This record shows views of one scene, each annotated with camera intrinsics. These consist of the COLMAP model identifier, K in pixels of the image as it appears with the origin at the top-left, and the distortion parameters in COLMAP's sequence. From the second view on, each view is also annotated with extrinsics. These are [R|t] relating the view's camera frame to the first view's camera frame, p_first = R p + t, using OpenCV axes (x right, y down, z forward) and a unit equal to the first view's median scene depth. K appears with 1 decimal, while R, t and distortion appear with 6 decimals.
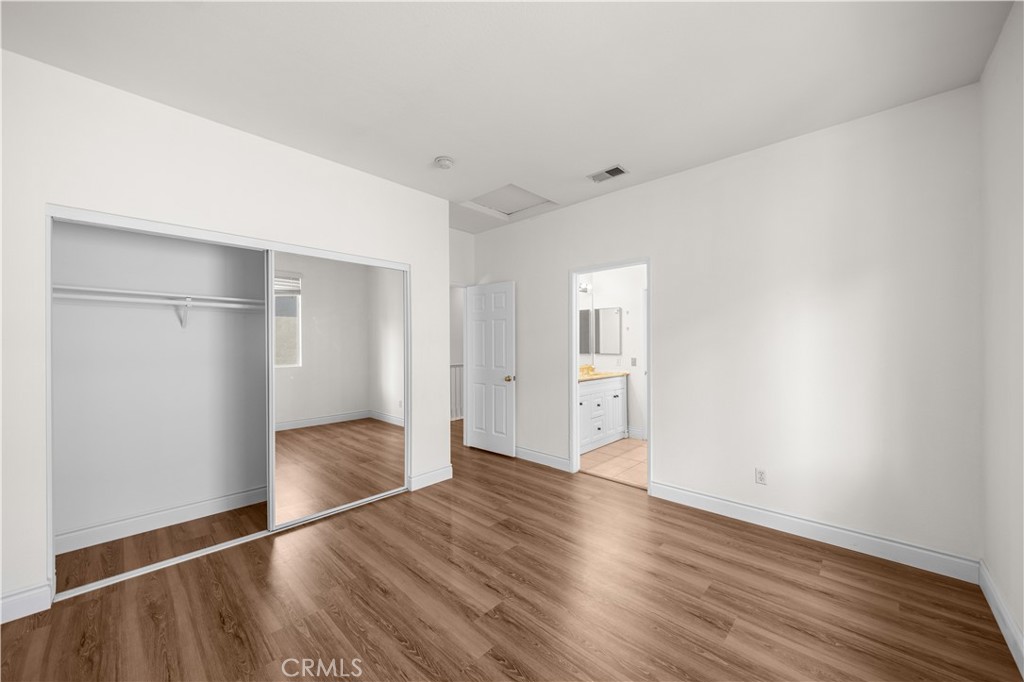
lens RADIAL K [[374.7, 0, 509.9], [0, 374.7, 345.3], [0, 0, 1]] dist [-0.002775, -0.000186]
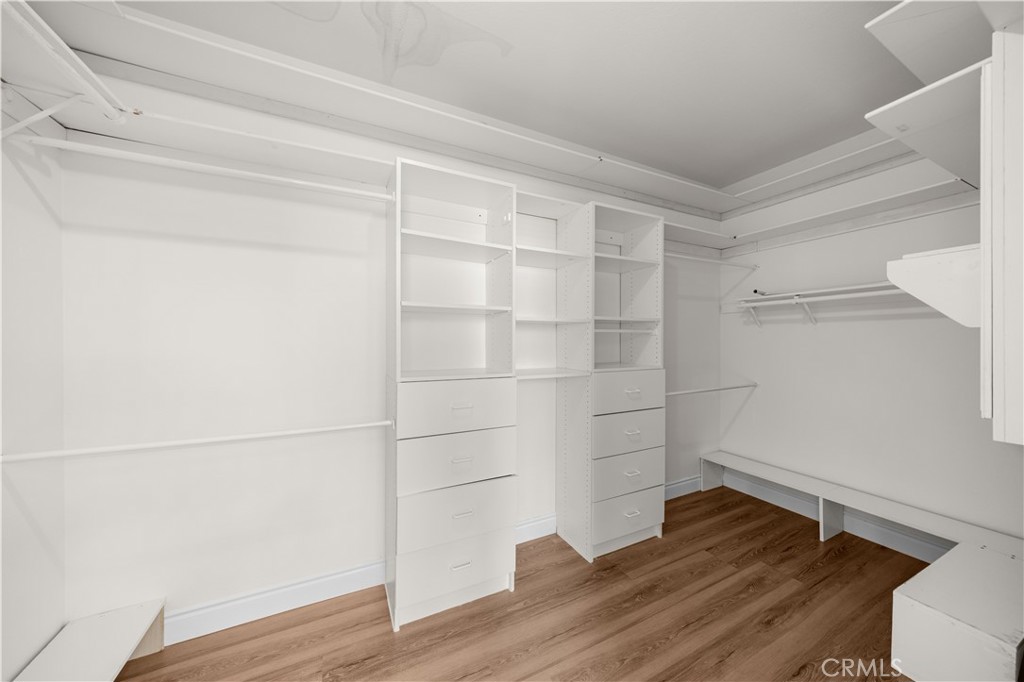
lens RADIAL K [[345.3, 0, 514.8], [0, 345.3, 339.9], [0, 0, 1]] dist [-0.000151, -0.000008]
pose [[-0.337355, 0.004388, -0.941367, 0.243950], [-0.005965, 0.999959, 0.006799, -0.001537], [0.941359, 0.007909, -0.337315, 0.708202]]
